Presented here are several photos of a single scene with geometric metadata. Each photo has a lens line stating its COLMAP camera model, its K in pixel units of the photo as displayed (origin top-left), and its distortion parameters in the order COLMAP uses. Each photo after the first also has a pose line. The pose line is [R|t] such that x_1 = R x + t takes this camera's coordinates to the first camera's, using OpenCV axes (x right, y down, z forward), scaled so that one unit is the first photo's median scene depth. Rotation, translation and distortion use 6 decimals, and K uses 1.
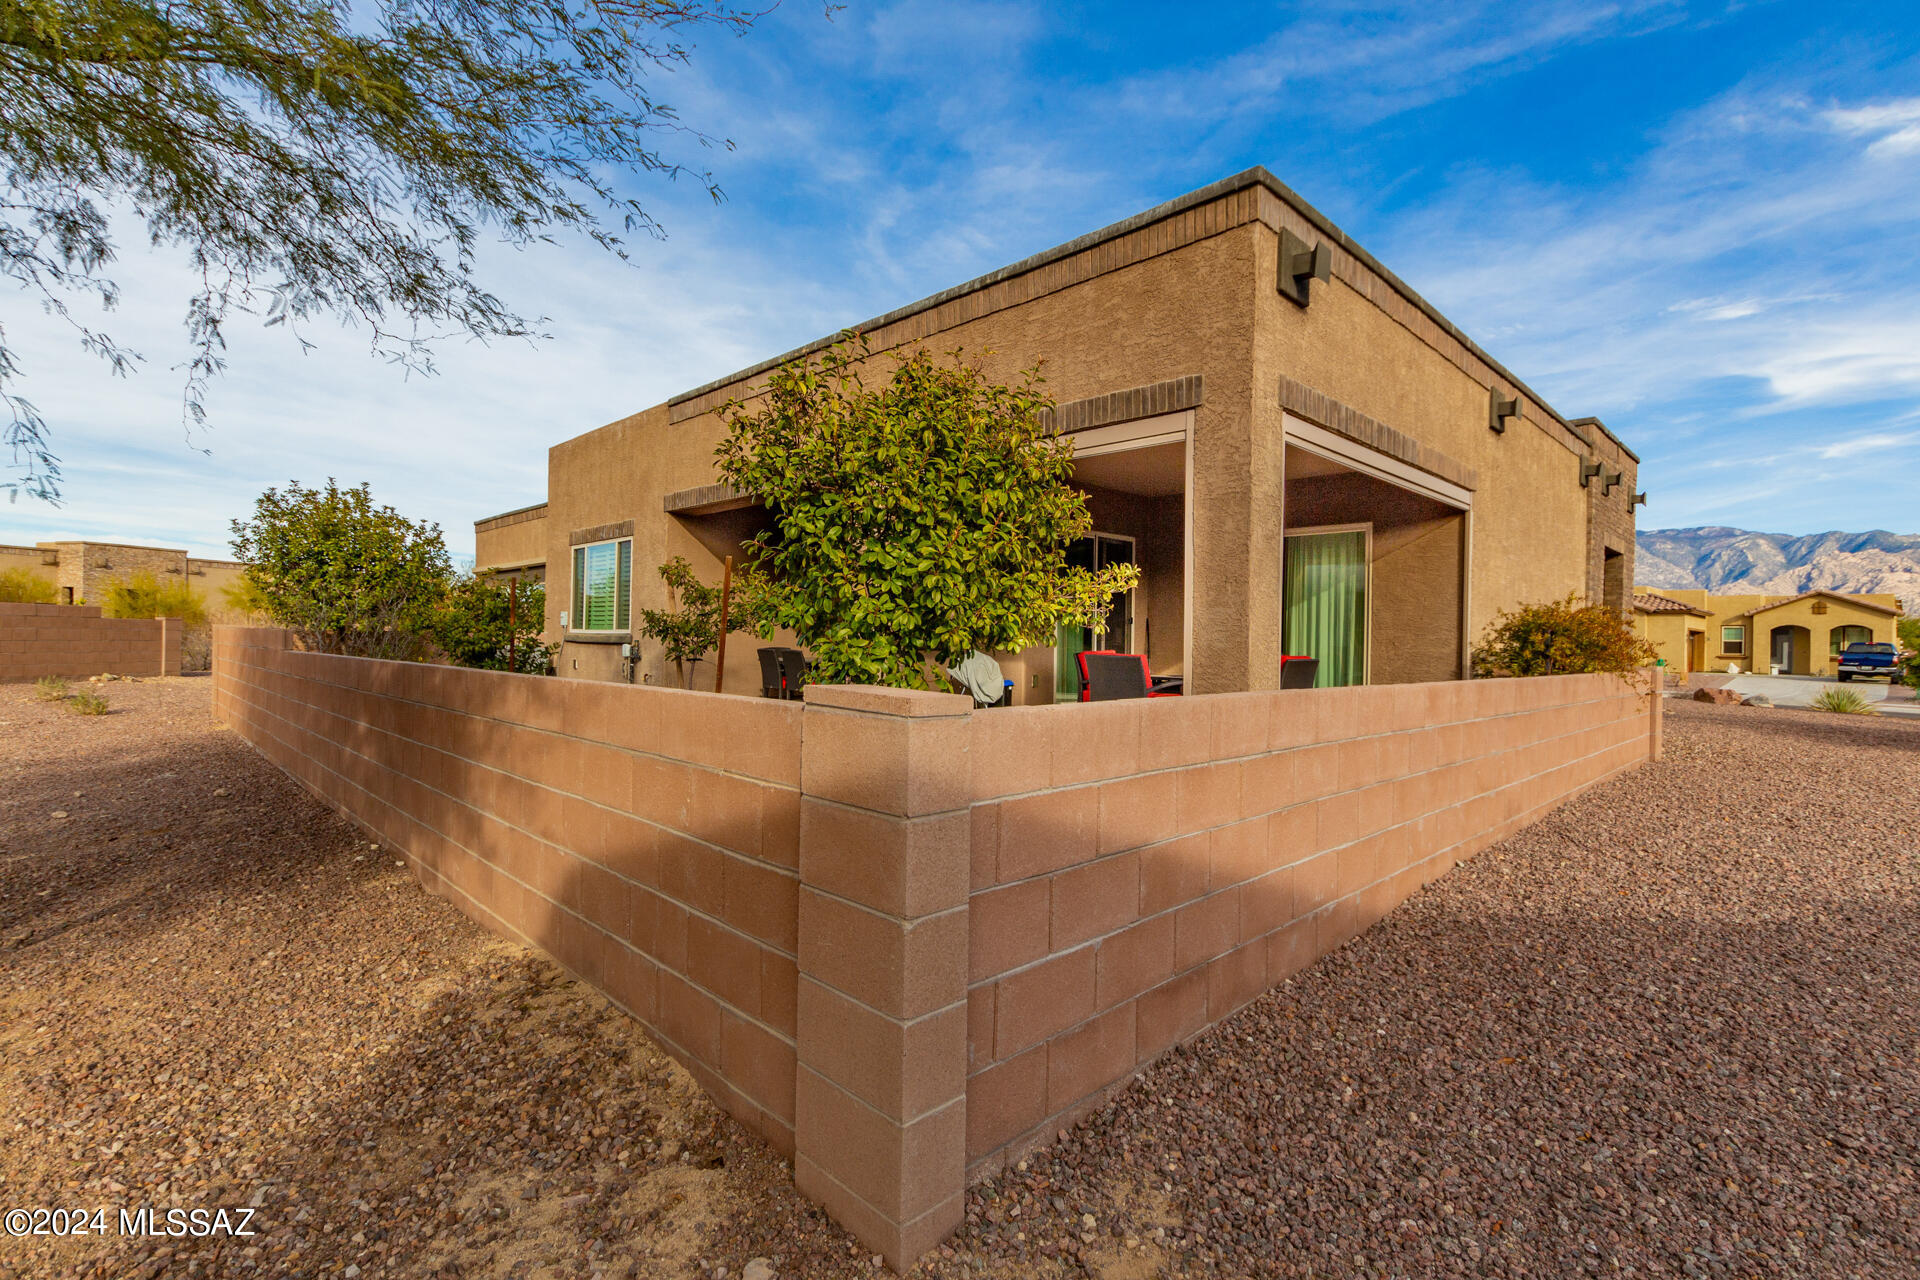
lens RADIAL K [[879.5, 0, 957.6], [0, 879.5, 641.0], [0, 0, 1]] dist [0.000971, -0.000117]
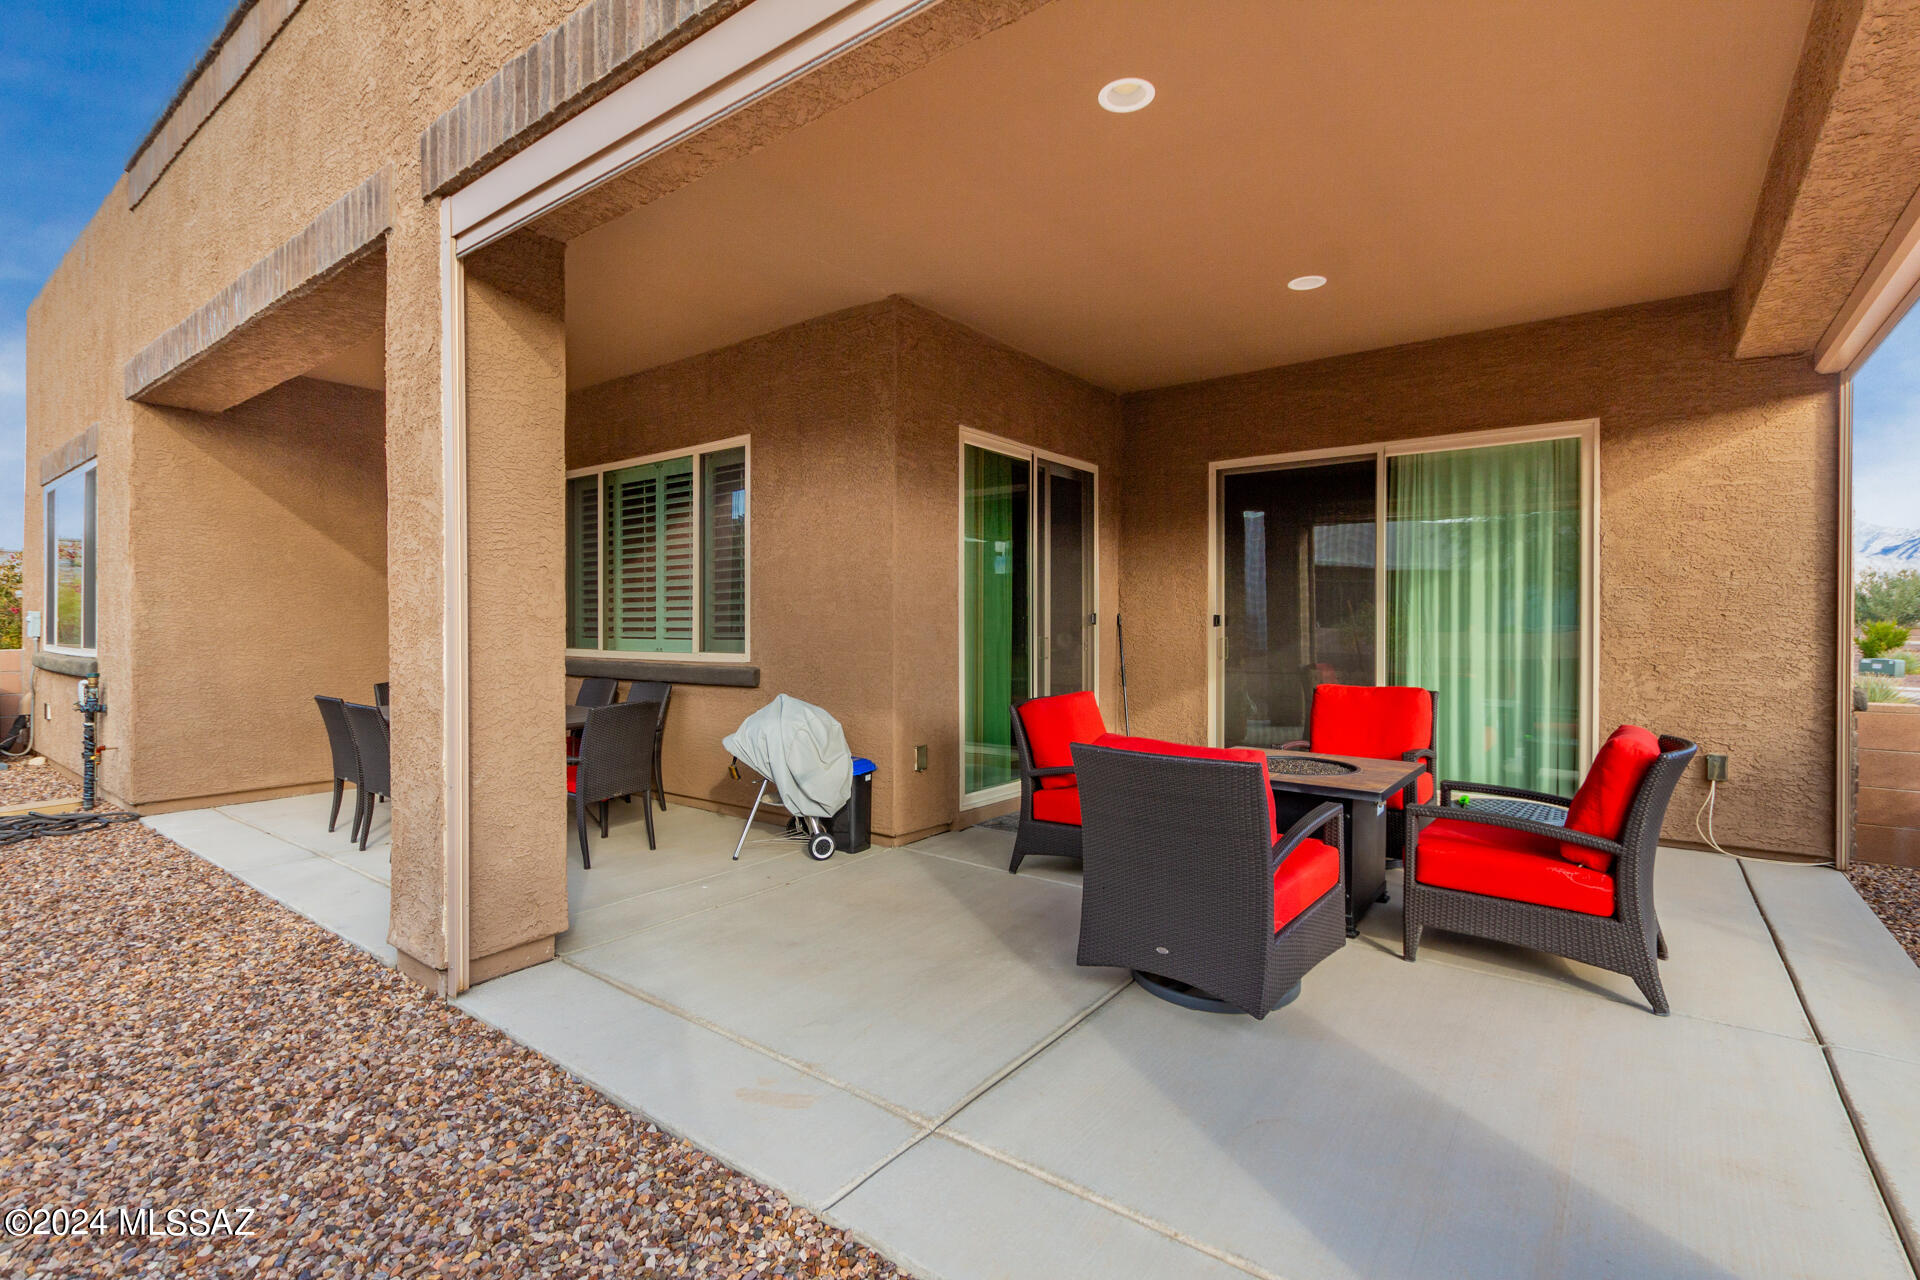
lens RADIAL K [[879.5, 0, 954.5], [0, 879.5, 632.4], [0, 0, 1]] dist [0.000971, -0.000117]
pose [[0.989584, -0.016353, 0.143024, 0.039884], [0.014722, 0.999814, 0.012459, -0.026094], [-0.143201, -0.010224, 0.989641, 0.540419]]
